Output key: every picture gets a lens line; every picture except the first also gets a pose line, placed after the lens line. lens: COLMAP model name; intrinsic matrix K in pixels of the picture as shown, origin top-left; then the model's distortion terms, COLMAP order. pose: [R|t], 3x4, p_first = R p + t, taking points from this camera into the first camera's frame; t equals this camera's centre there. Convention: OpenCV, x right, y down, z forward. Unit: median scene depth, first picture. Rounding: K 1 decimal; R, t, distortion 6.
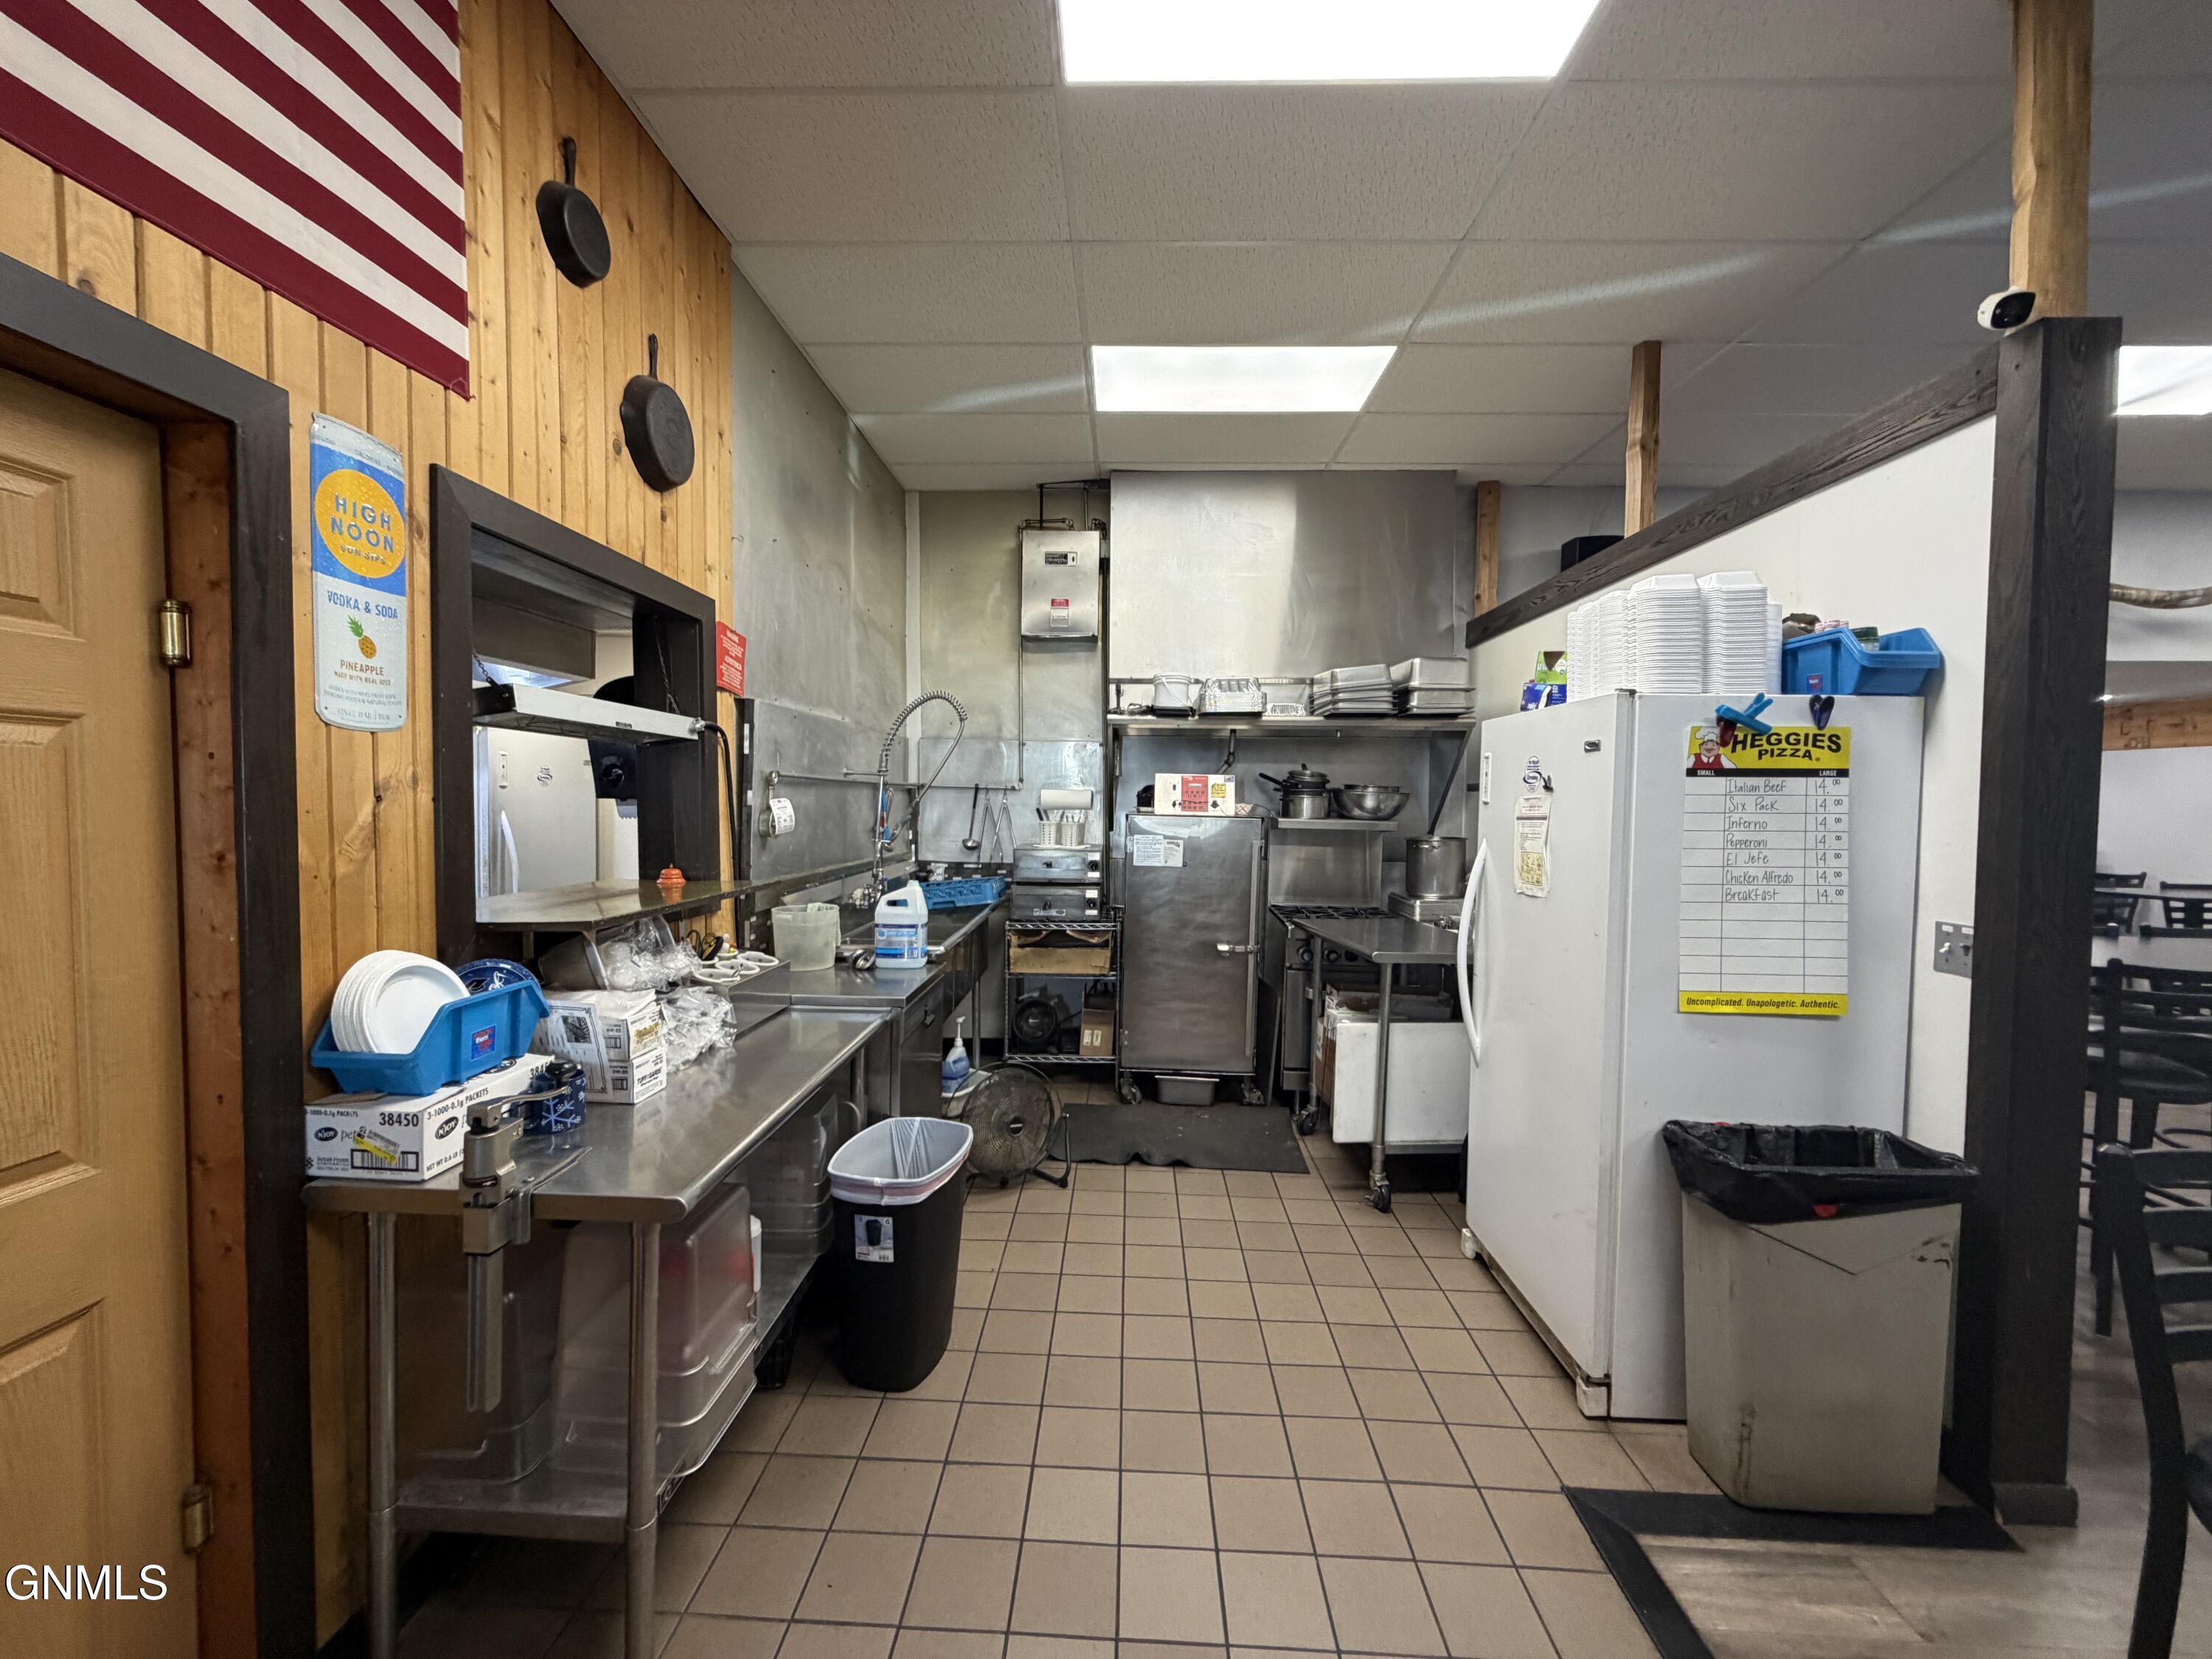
lens RADIAL K [[874.4, 0, 1103.6], [0, 874.4, 831.3], [0, 0, 1]] dist [0.004533, -0.000292]
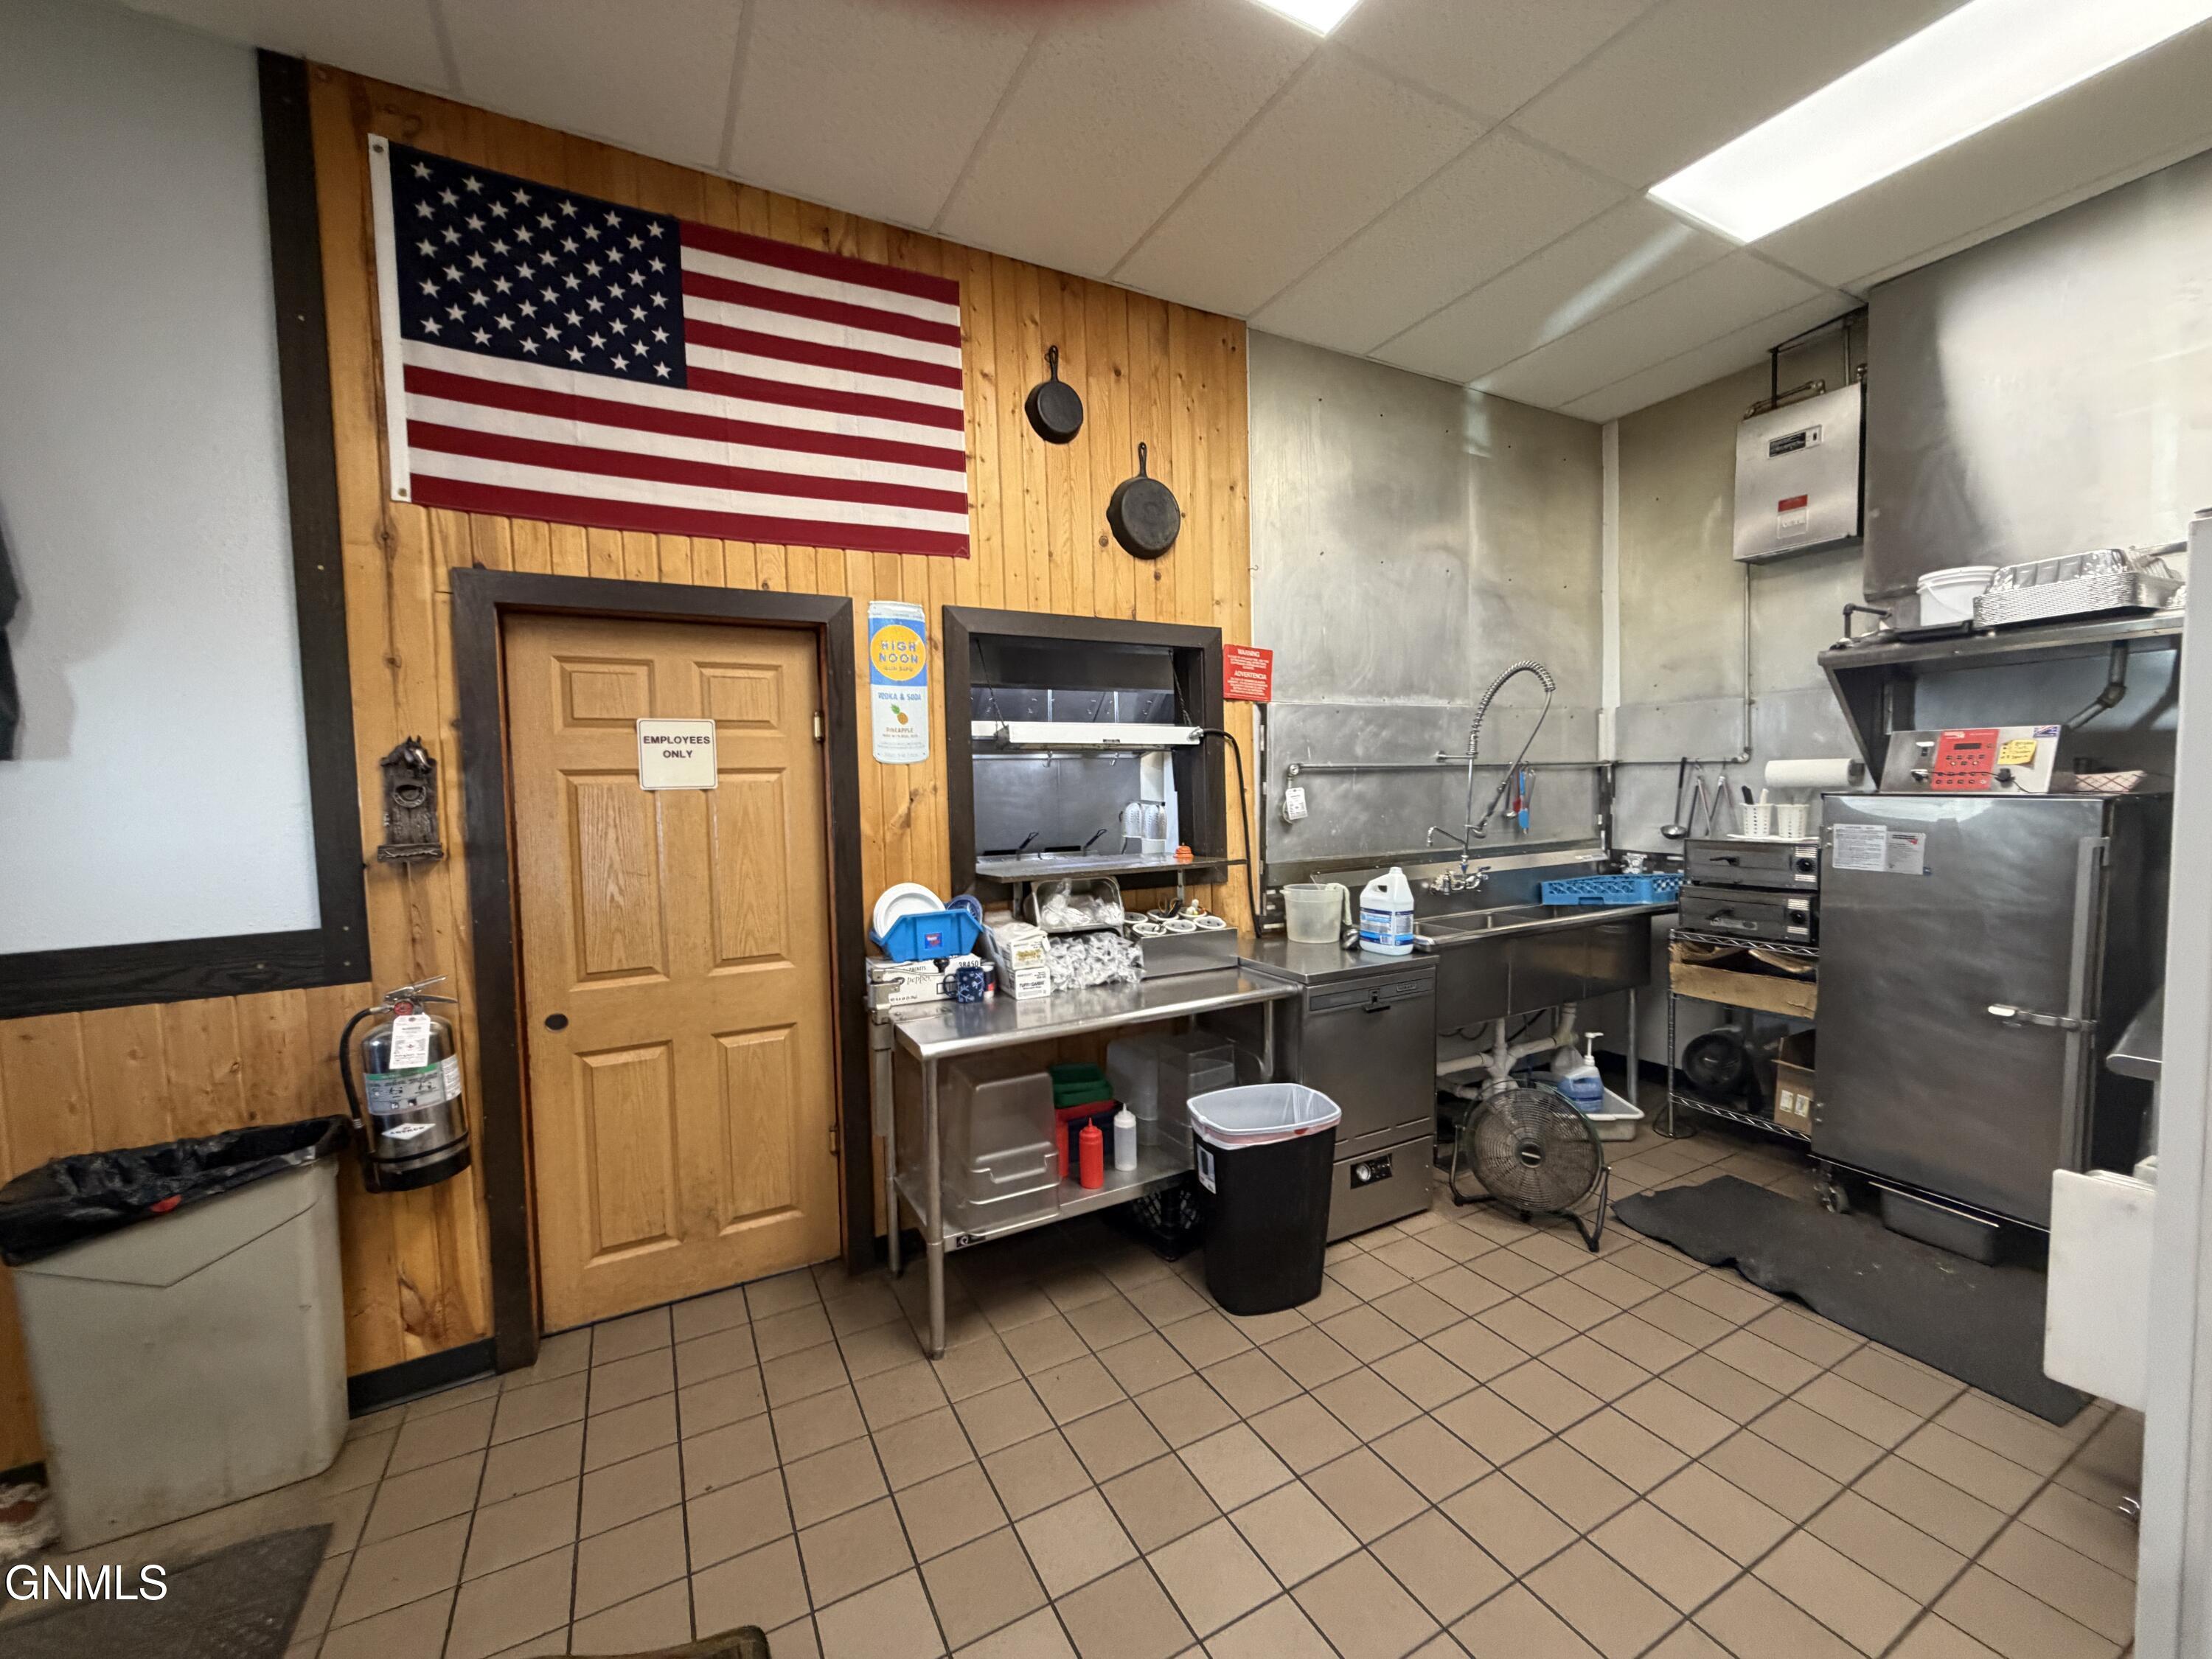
lens RADIAL K [[874.4, 0, 1107.3], [0, 874.4, 833.0], [0, 0, 1]] dist [0.004533, -0.000292]
pose [[0.505731, 0.025143, -0.862325, 0.485216], [-0.001534, 0.999600, 0.028245, -0.010973], [0.862690, -0.012962, 0.505567, 0.218603]]
